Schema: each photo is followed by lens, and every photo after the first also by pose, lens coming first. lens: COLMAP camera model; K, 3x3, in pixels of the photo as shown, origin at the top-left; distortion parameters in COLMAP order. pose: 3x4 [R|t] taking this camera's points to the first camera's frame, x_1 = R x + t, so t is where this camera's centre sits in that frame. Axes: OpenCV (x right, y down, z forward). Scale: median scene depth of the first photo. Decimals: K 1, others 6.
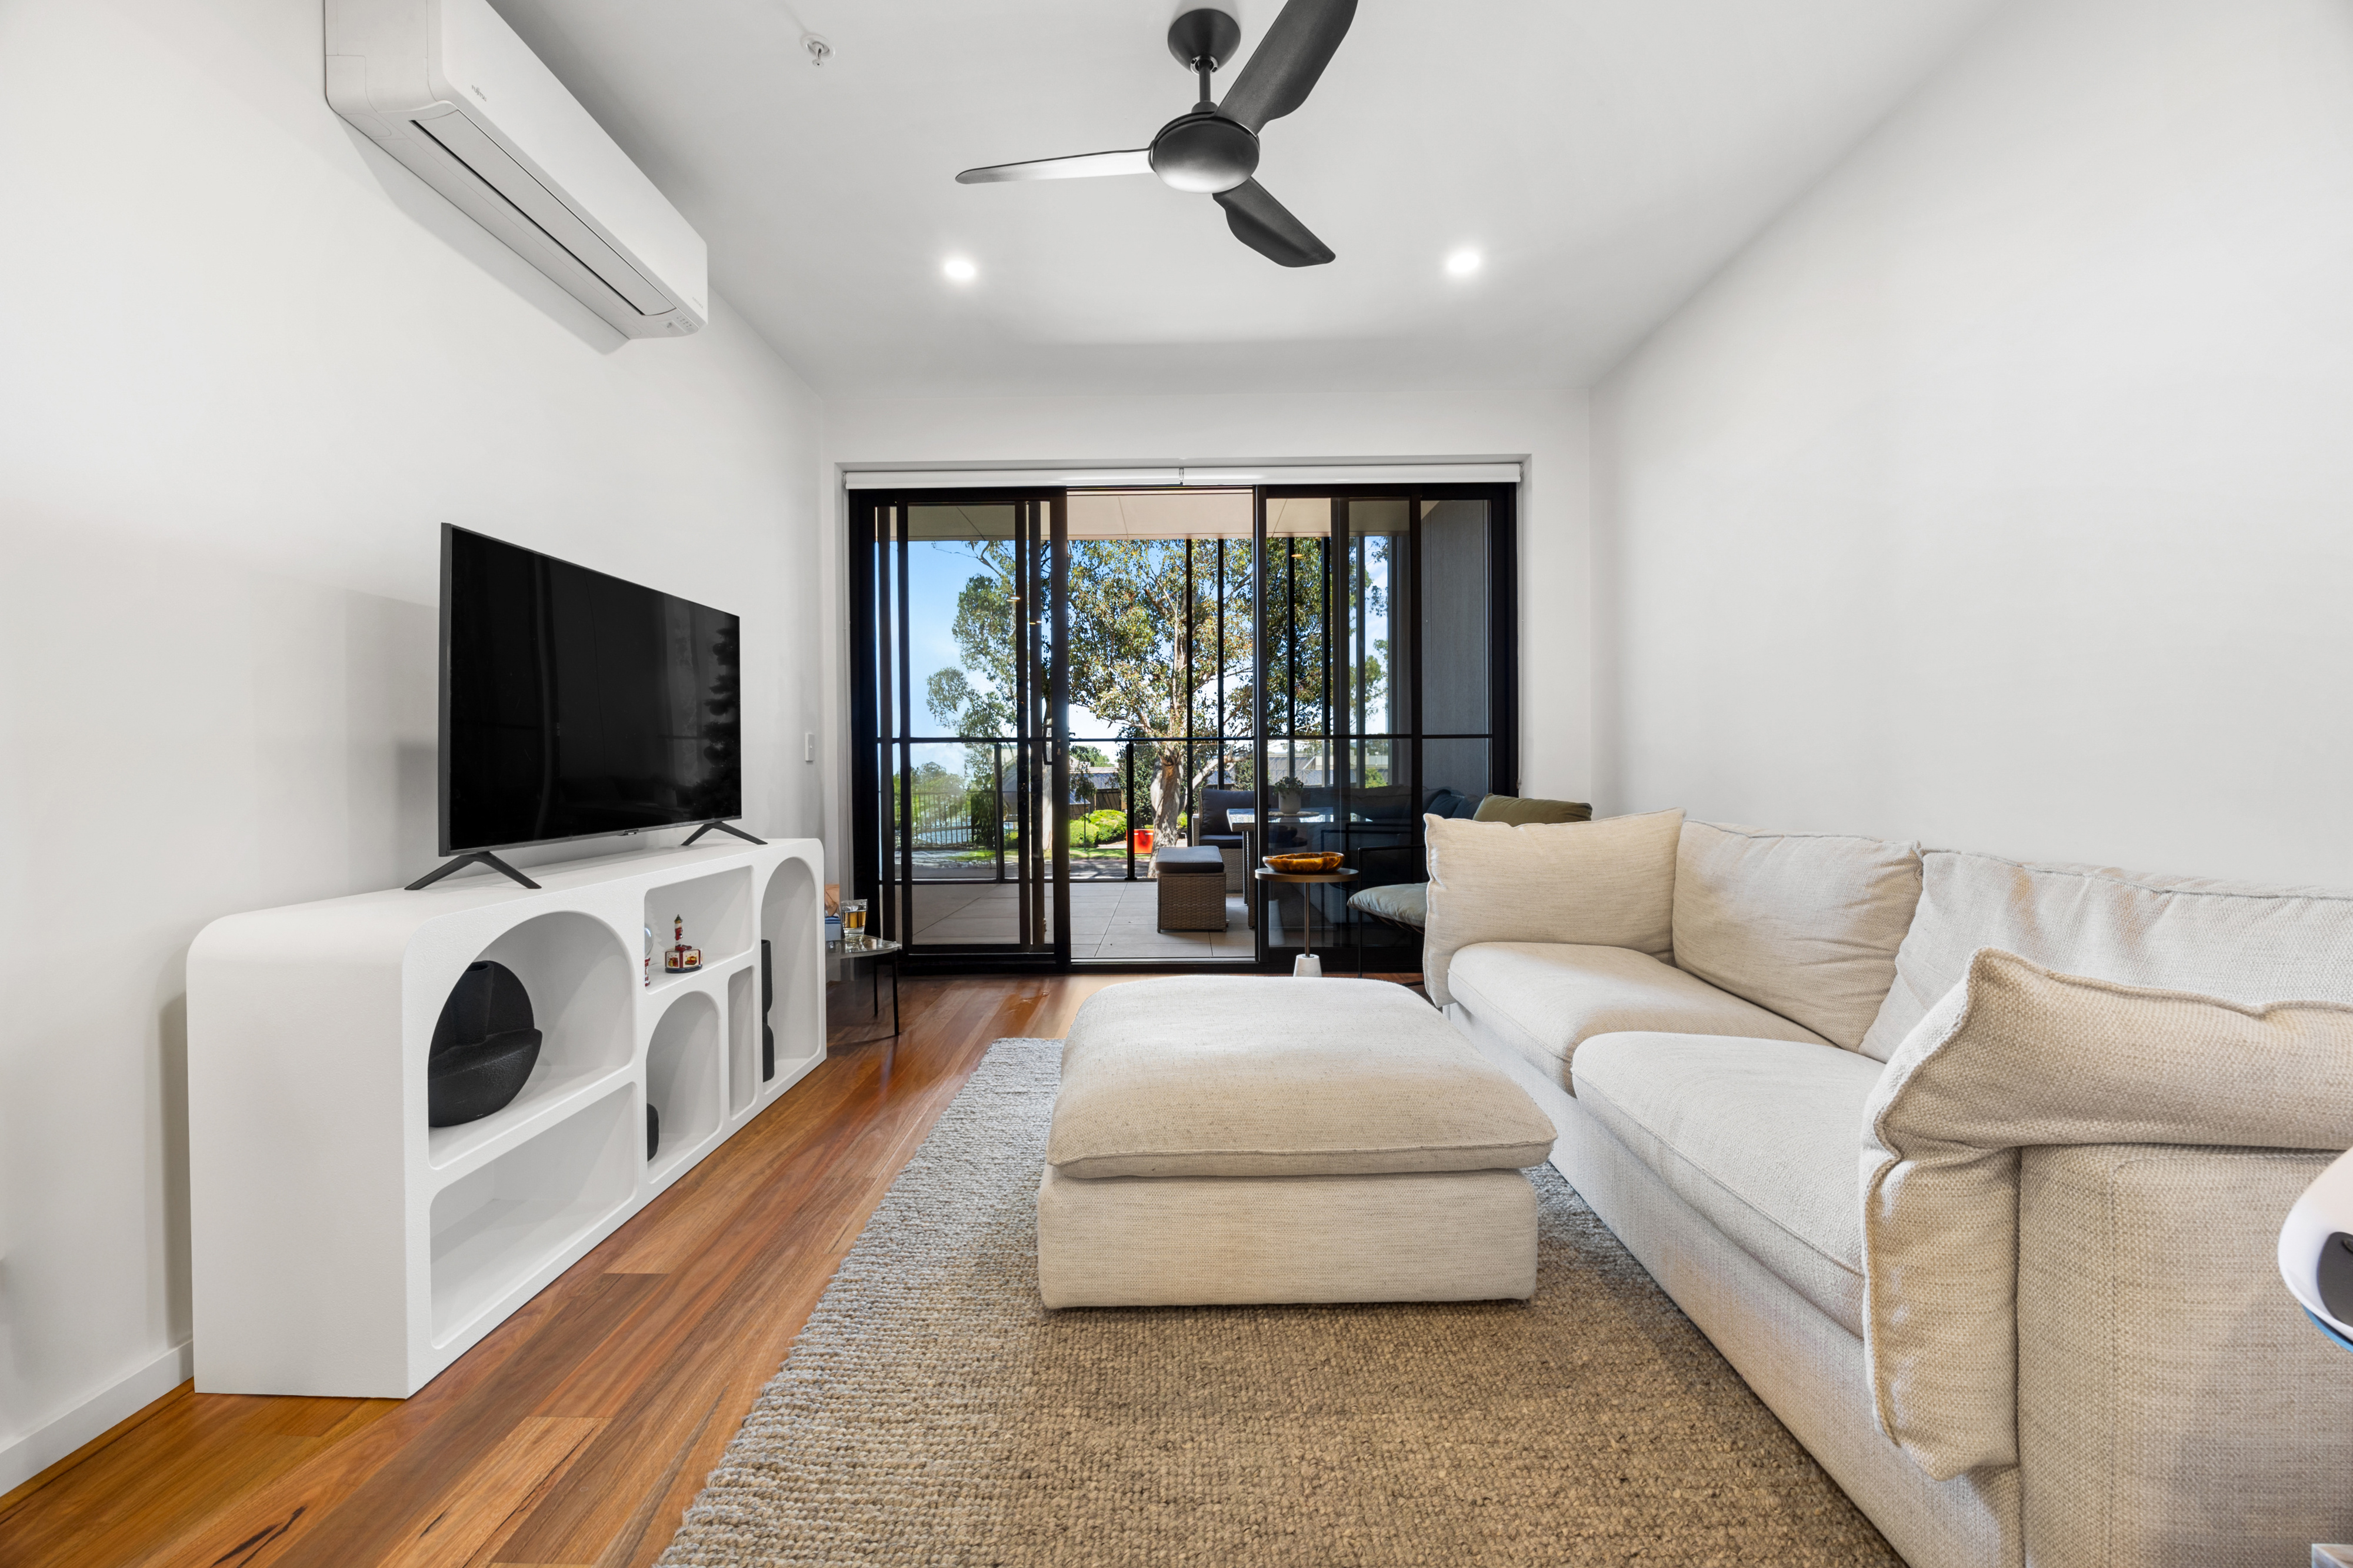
lens RADIAL K [[899.6, 0, 1172.5], [0, 899.6, 775.2], [0, 0, 1]] dist [-0.002650, 0.000553]
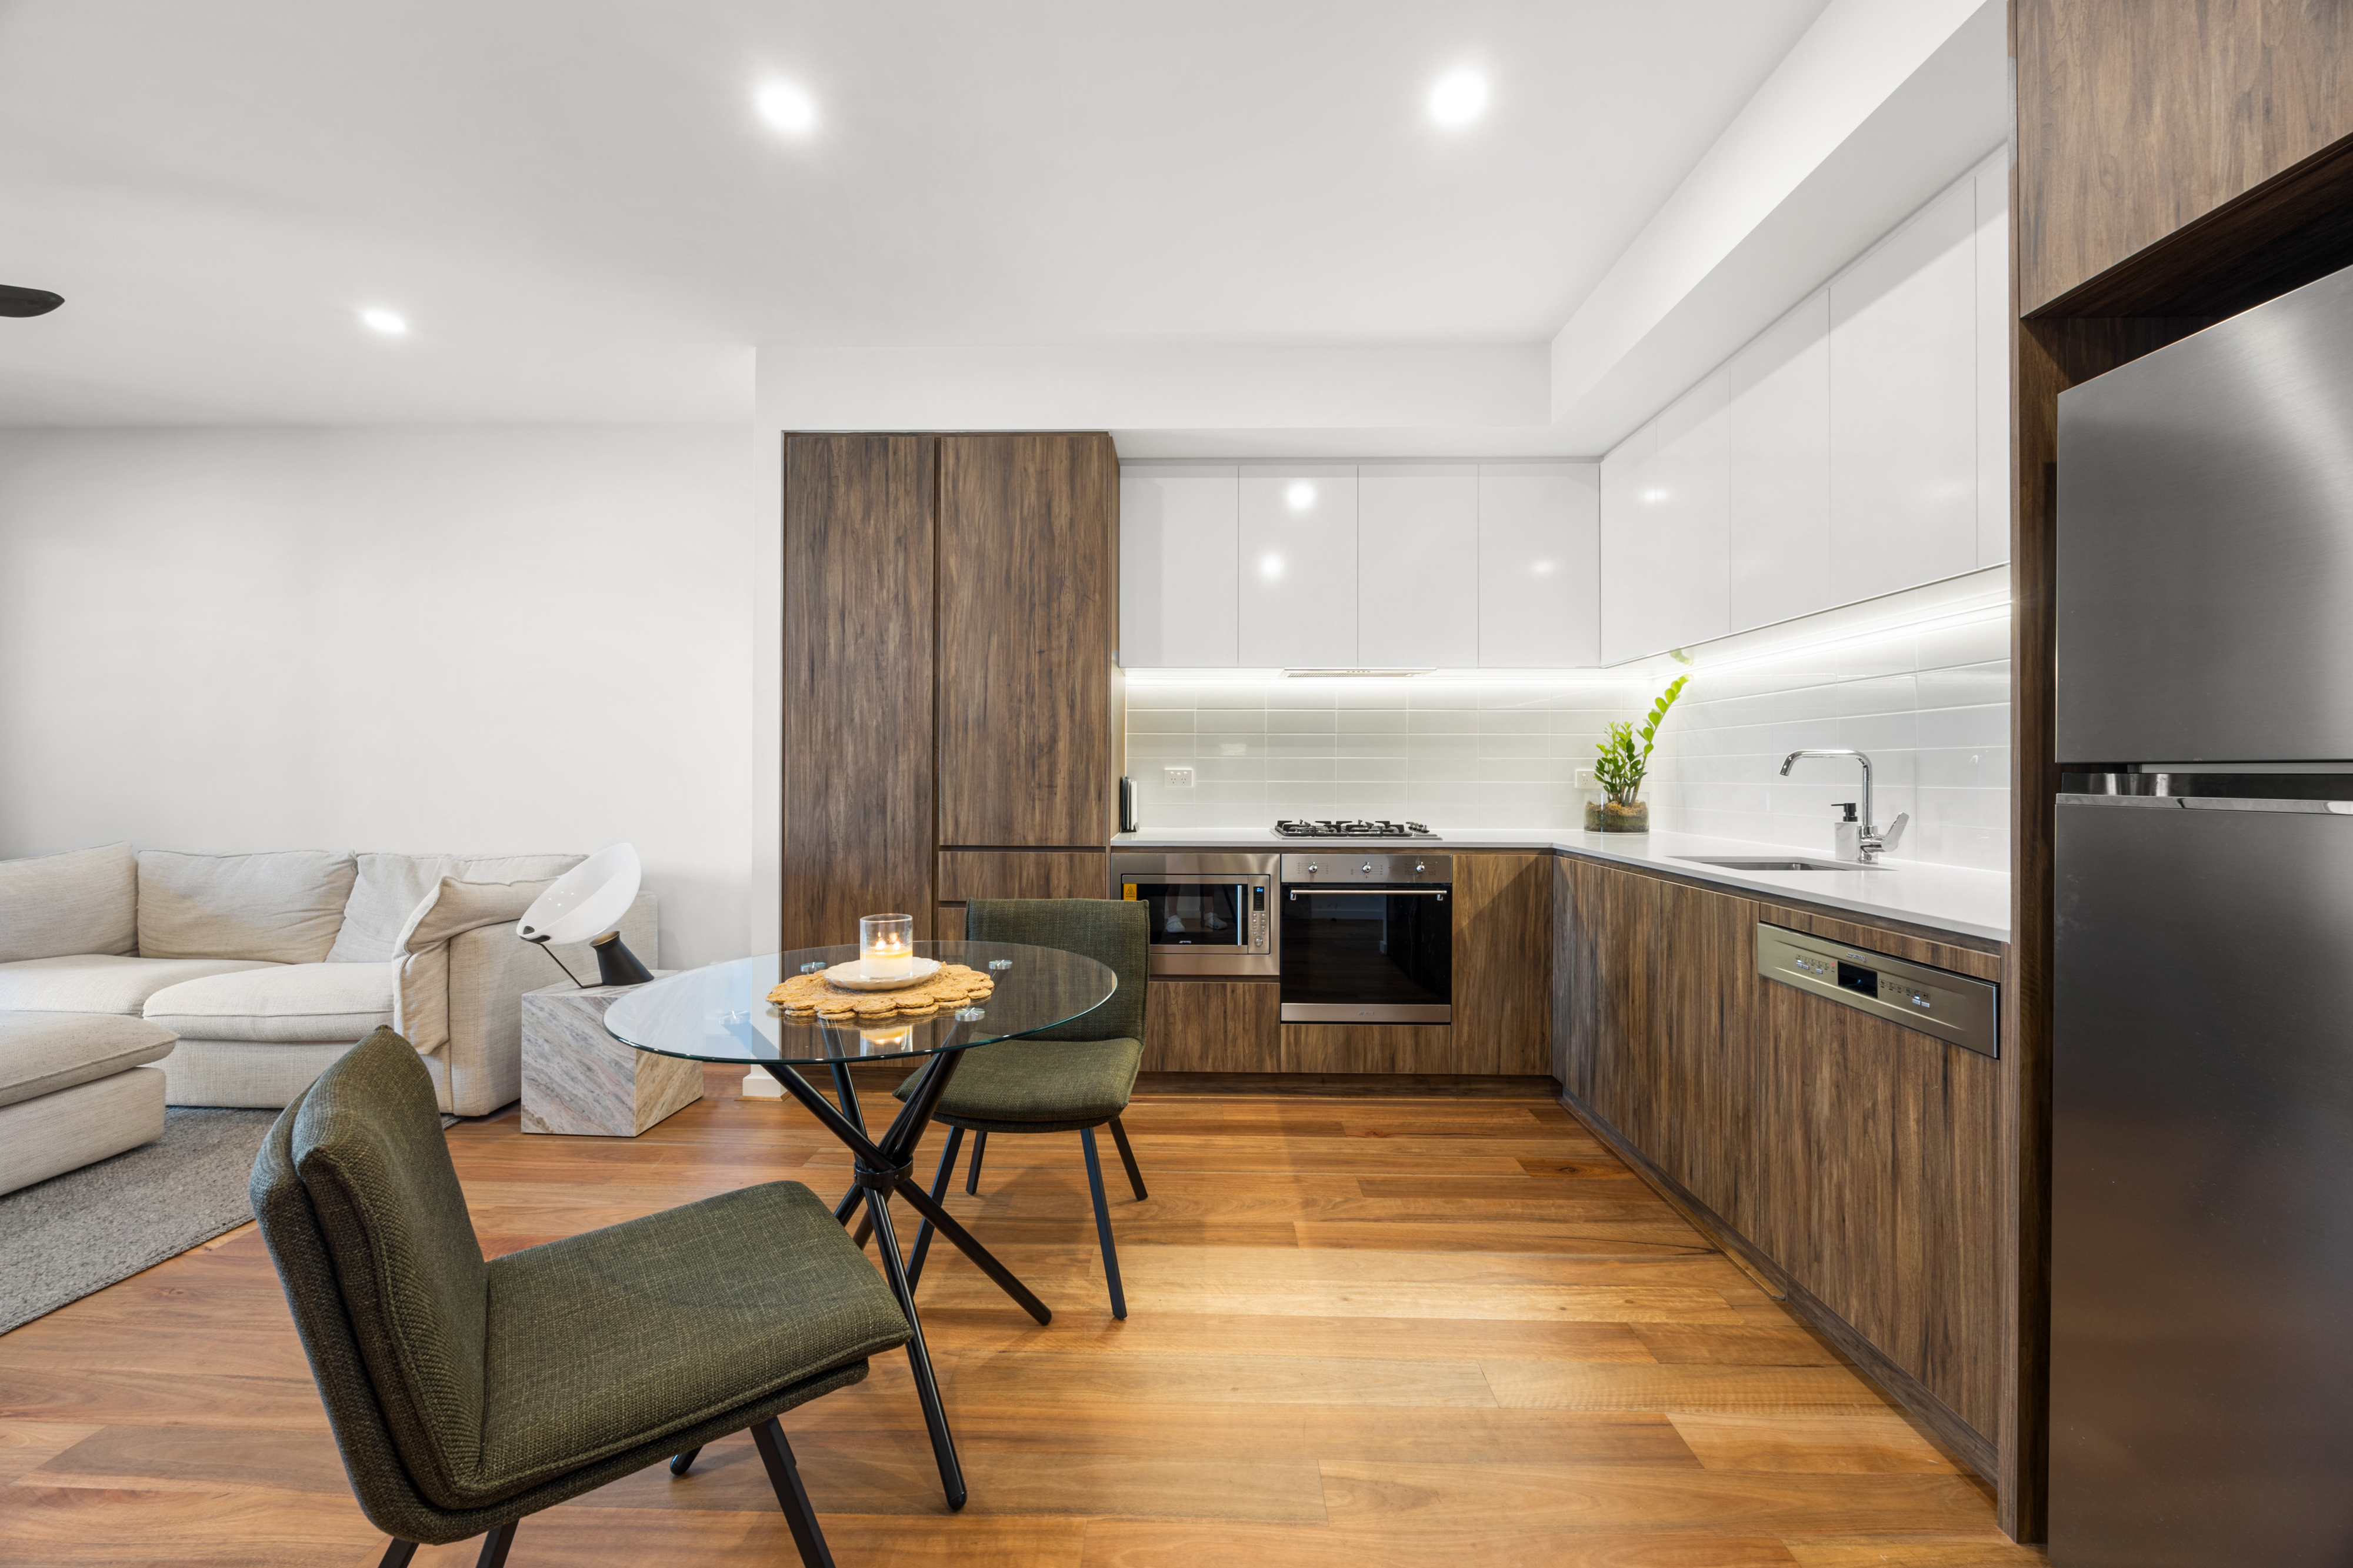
lens RADIAL K [[899.6, 0, 1172.5], [0, 899.6, 775.2], [0, 0, 1]] dist [-0.002650, 0.000553]
pose [[0.014113, 0.009701, 0.999853, -1.175788], [0.003526, 0.999946, -0.009751, -0.067140], [-0.999894, 0.003663, 0.014078, -0.856287]]
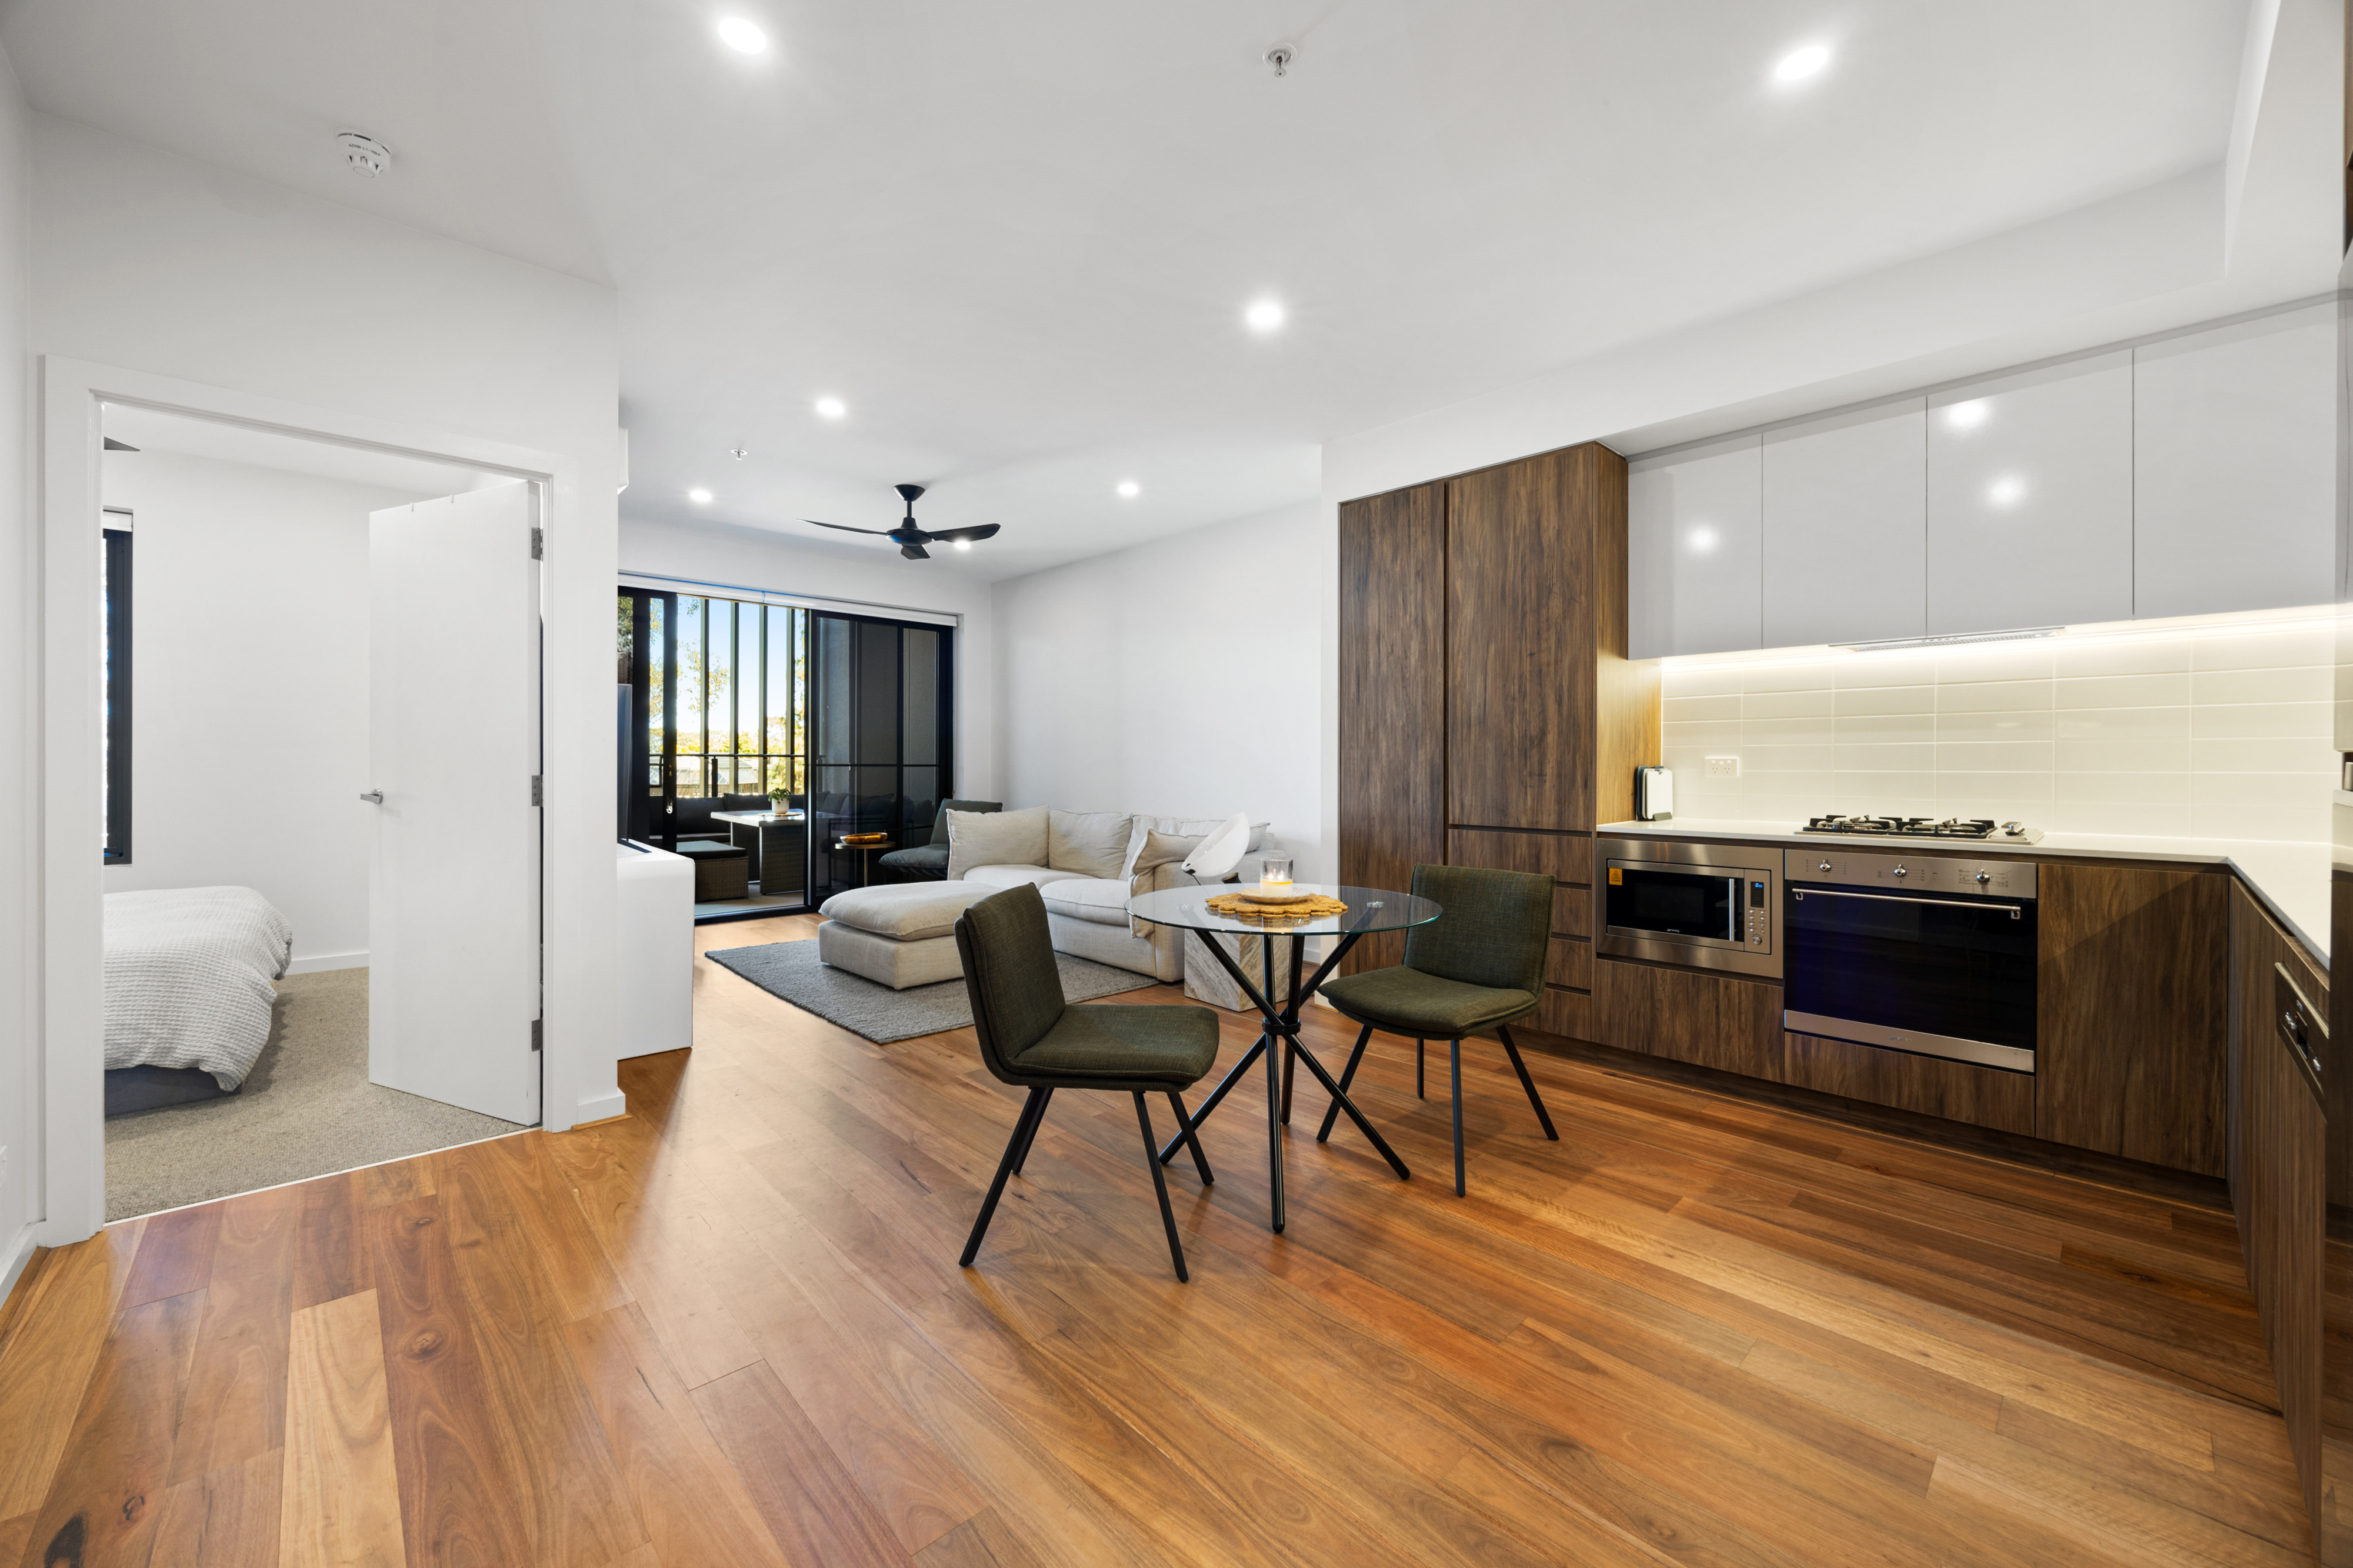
lens RADIAL K [[899.6, 0, 1172.5], [0, 899.6, 775.2], [0, 0, 1]] dist [-0.002650, 0.000553]
pose [[0.717221, 0.001673, 0.696844, -1.354583], [-0.002208, 0.999998, -0.000128, -0.060853], [-0.696842, -0.001446, 0.717223, -1.454943]]
